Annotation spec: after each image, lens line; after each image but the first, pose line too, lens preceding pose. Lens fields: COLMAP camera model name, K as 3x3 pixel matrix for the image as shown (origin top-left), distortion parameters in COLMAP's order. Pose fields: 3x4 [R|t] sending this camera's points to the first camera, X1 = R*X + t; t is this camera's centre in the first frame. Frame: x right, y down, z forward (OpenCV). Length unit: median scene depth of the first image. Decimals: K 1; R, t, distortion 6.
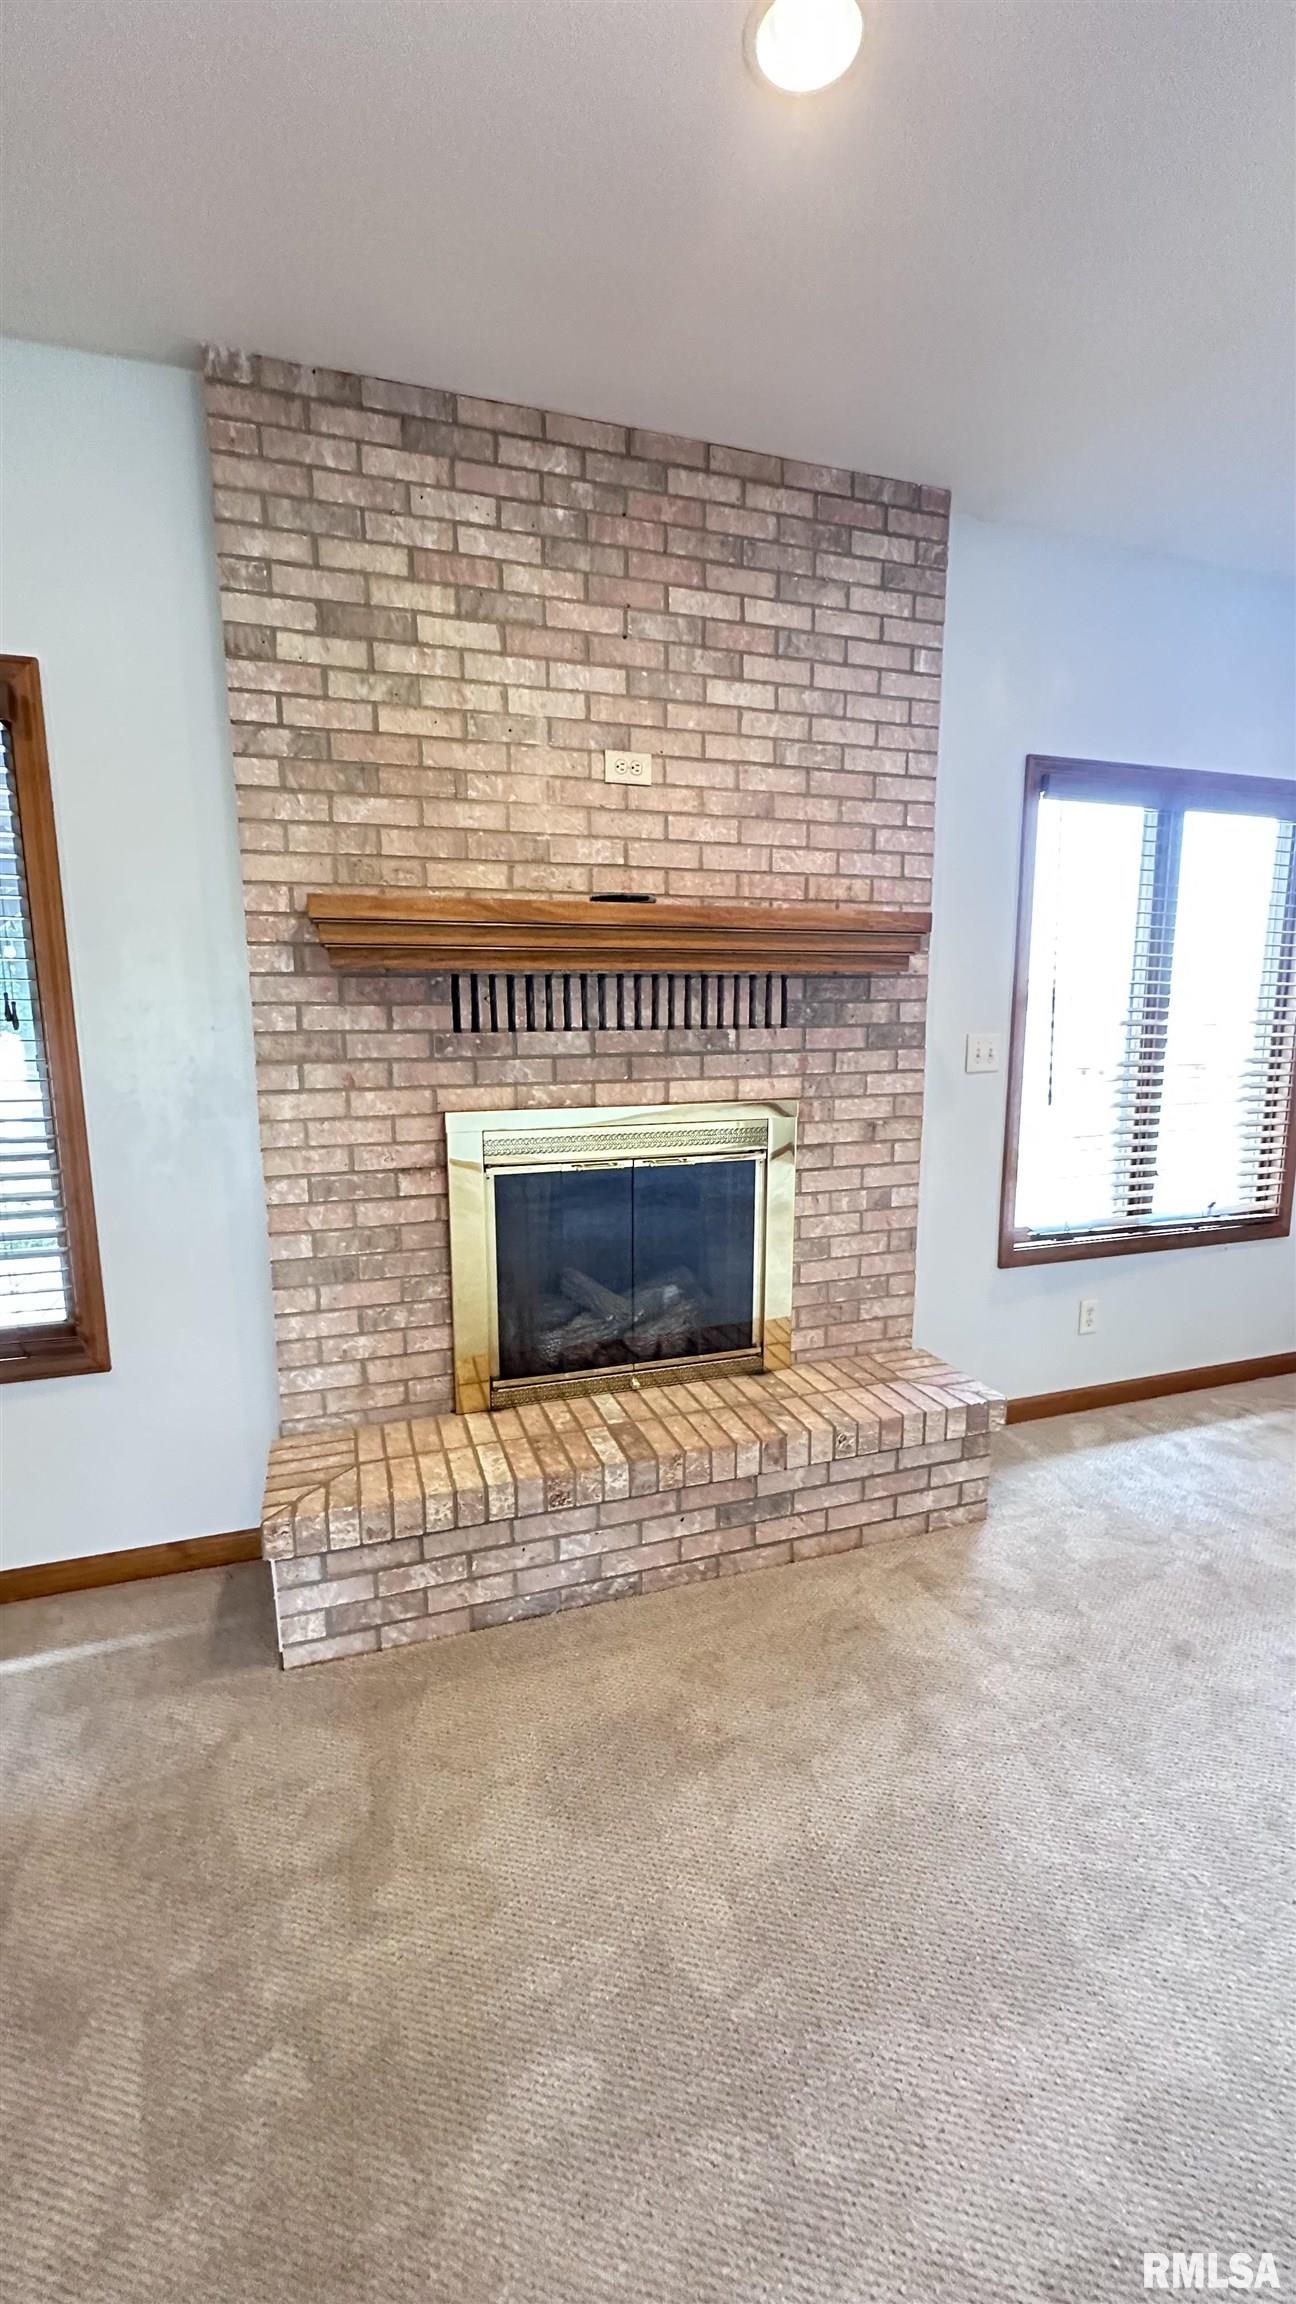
lens RADIAL K [[919.2, 0, 653.1], [0, 919.2, 1152.0], [0, 0, 1]] dist [-0.001357, 0.000187]
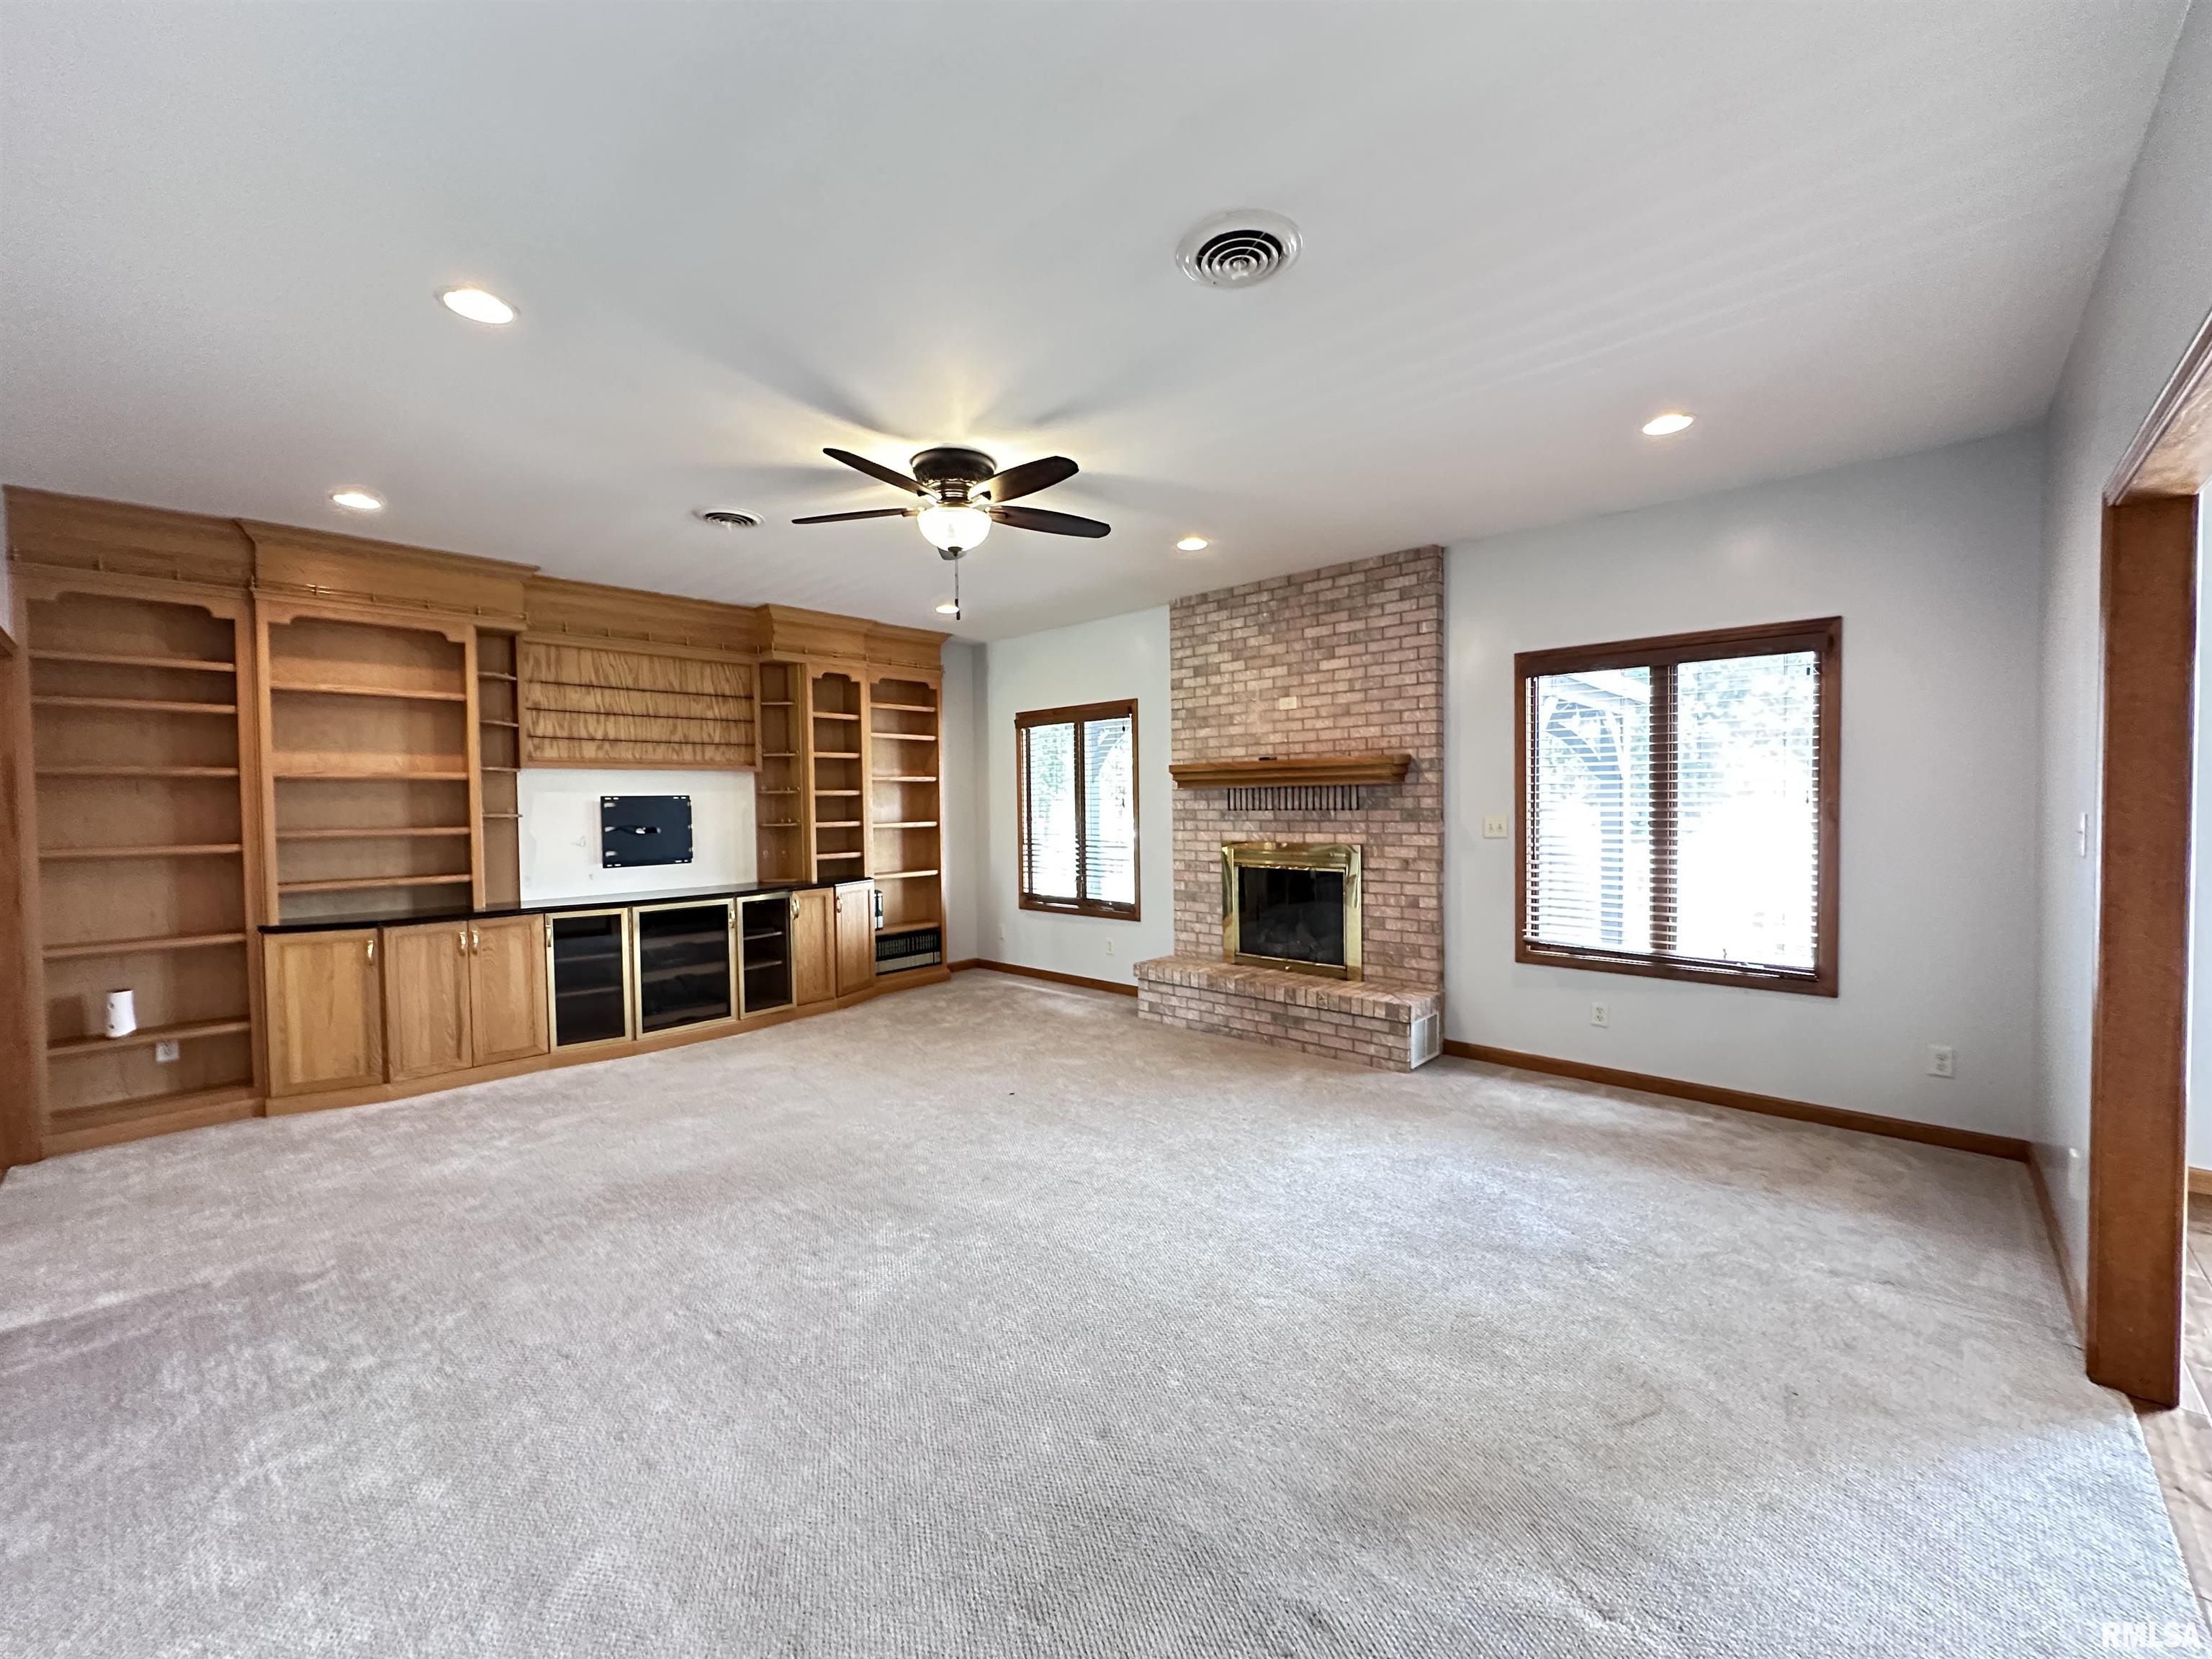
lens RADIAL K [[880.4, 0, 1106.6], [0, 880.4, 824.4], [0, 0, 1]] dist [-0.002147, 0.000909]
pose [[0.481936, 0.022868, -0.875908, 1.773743], [-0.126954, 0.990933, -0.043981, 0.062204], [0.866960, 0.132396, 0.480470, -0.487351]]
